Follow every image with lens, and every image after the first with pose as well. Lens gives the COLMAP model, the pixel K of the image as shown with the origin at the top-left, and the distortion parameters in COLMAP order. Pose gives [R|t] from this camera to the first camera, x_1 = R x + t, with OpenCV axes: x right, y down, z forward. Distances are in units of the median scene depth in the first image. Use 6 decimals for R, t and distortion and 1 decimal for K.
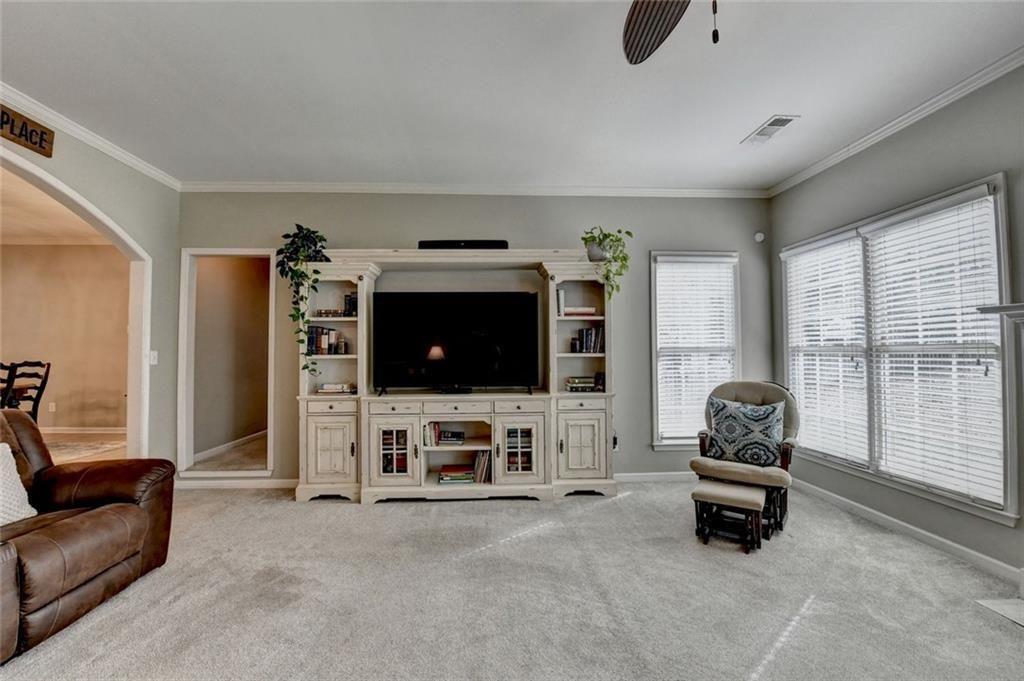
lens RADIAL K [[414.1, 0, 511.2], [0, 414.1, 342.7], [0, 0, 1]] dist [-0.012994, -0.001139]
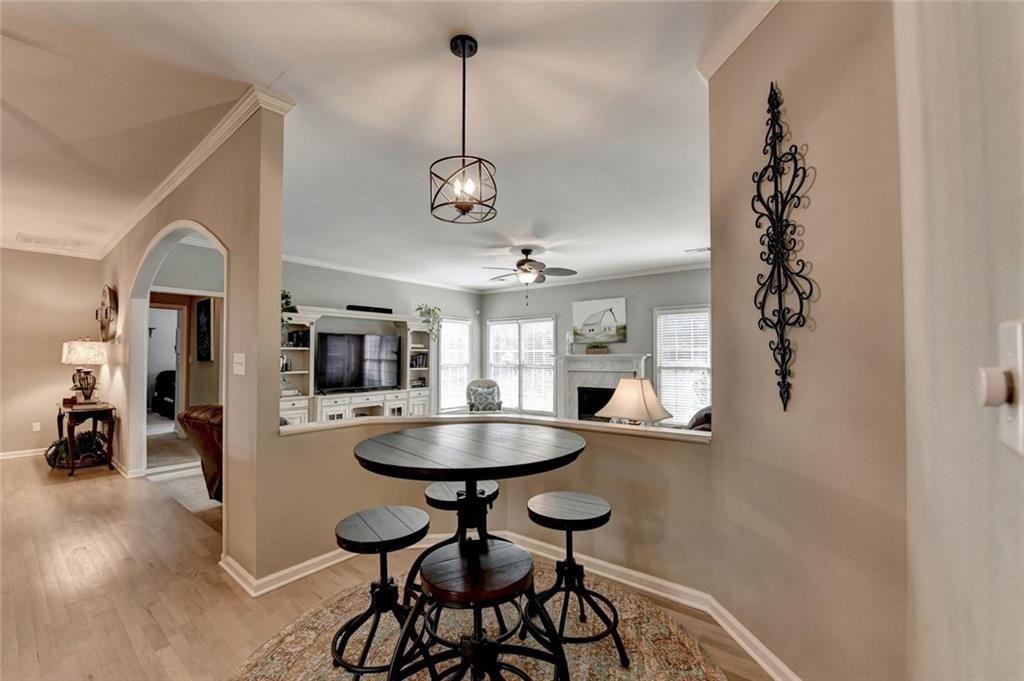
lens RADIAL K [[429.4, 0, 512.6], [0, 429.4, 348.6], [0, 0, 1]] dist [-0.023495, 0.001151]
pose [[0.651440, 0.019405, 0.758452, -1.139428], [-0.023231, 0.999714, -0.005624, -0.068298], [-0.758344, -0.013956, 0.651705, -0.704717]]
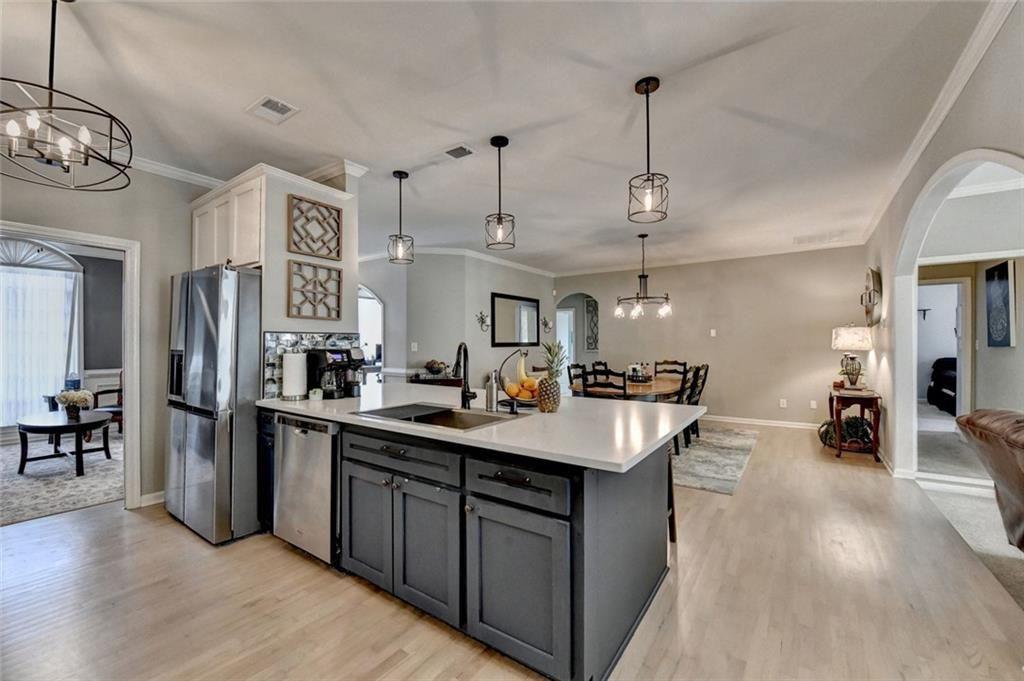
lens RADIAL K [[414.1, 0, 505.7], [0, 414.1, 345.8], [0, 0, 1]] dist [-0.012994, -0.001139]
pose [[0.794183, 0.000226, -0.607678, -1.092667], [0.020351, 0.999429, 0.026969, -0.065638], [0.607337, -0.033785, 0.793725, -0.522931]]
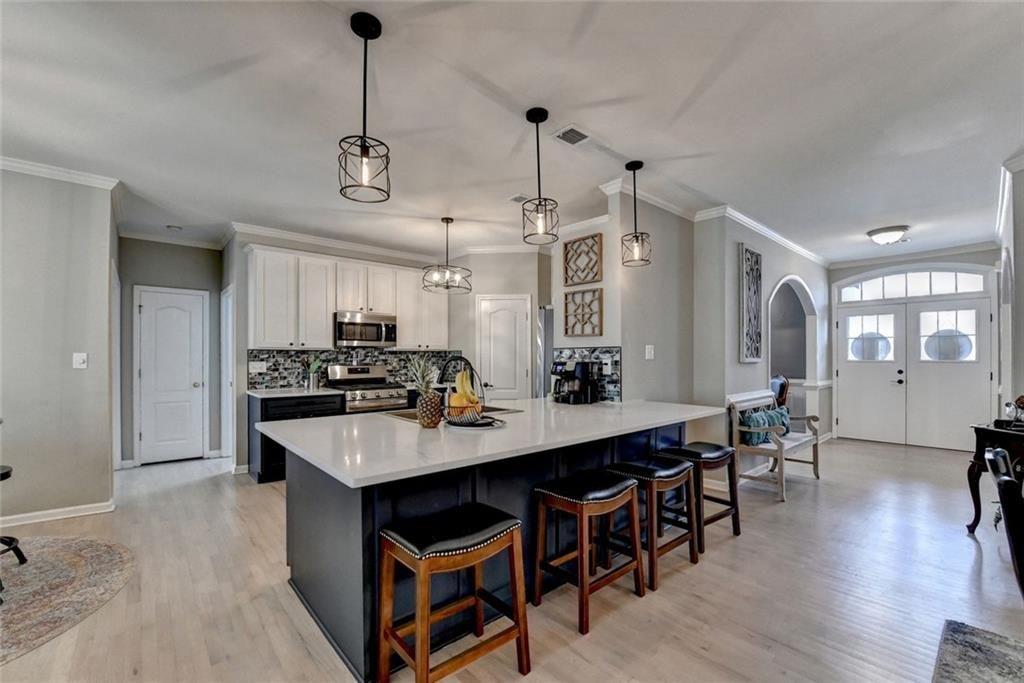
lens RADIAL K [[424.0, 0, 501.4], [0, 424.0, 356.5], [0, 0, 1]] dist [-0.007136, -0.003596]
pose [[-0.780183, -0.002050, -0.625548, -1.115993], [0.016942, 0.999559, -0.024405, -0.033707], [0.625322, -0.029638, -0.779804, 0.620165]]
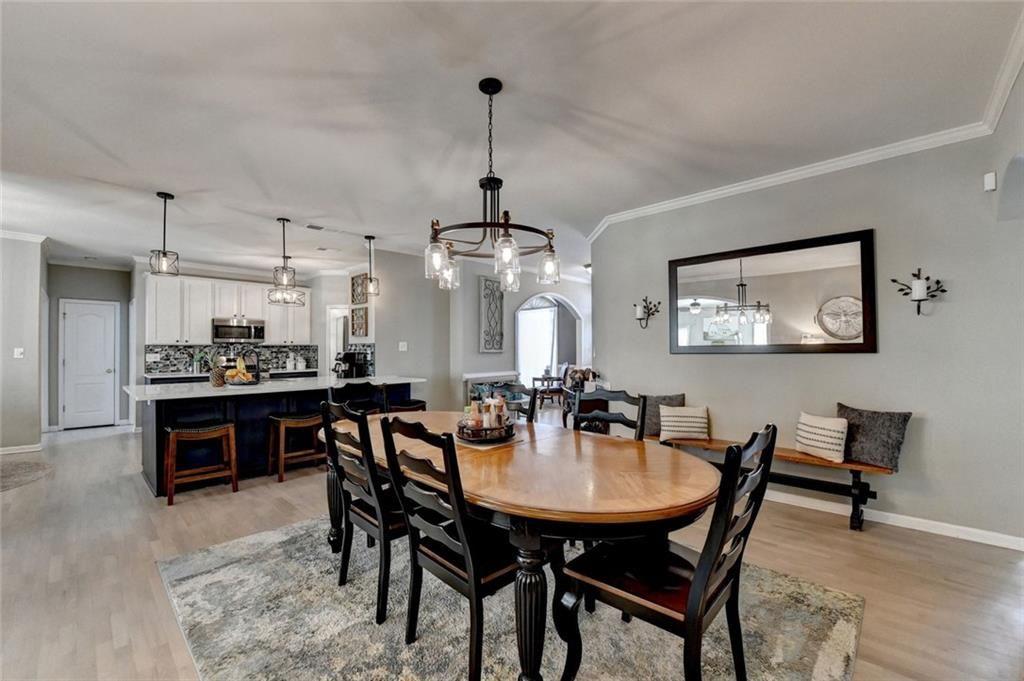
lens RADIAL K [[414.1, 0, 495.3], [0, 414.1, 345.4], [0, 0, 1]] dist [-0.012994, -0.001139]
pose [[-0.723248, -0.007092, -0.690552, -1.193459], [0.021287, 0.999243, -0.032557, -0.007241], [0.690260, -0.038247, -0.722550, 1.478834]]
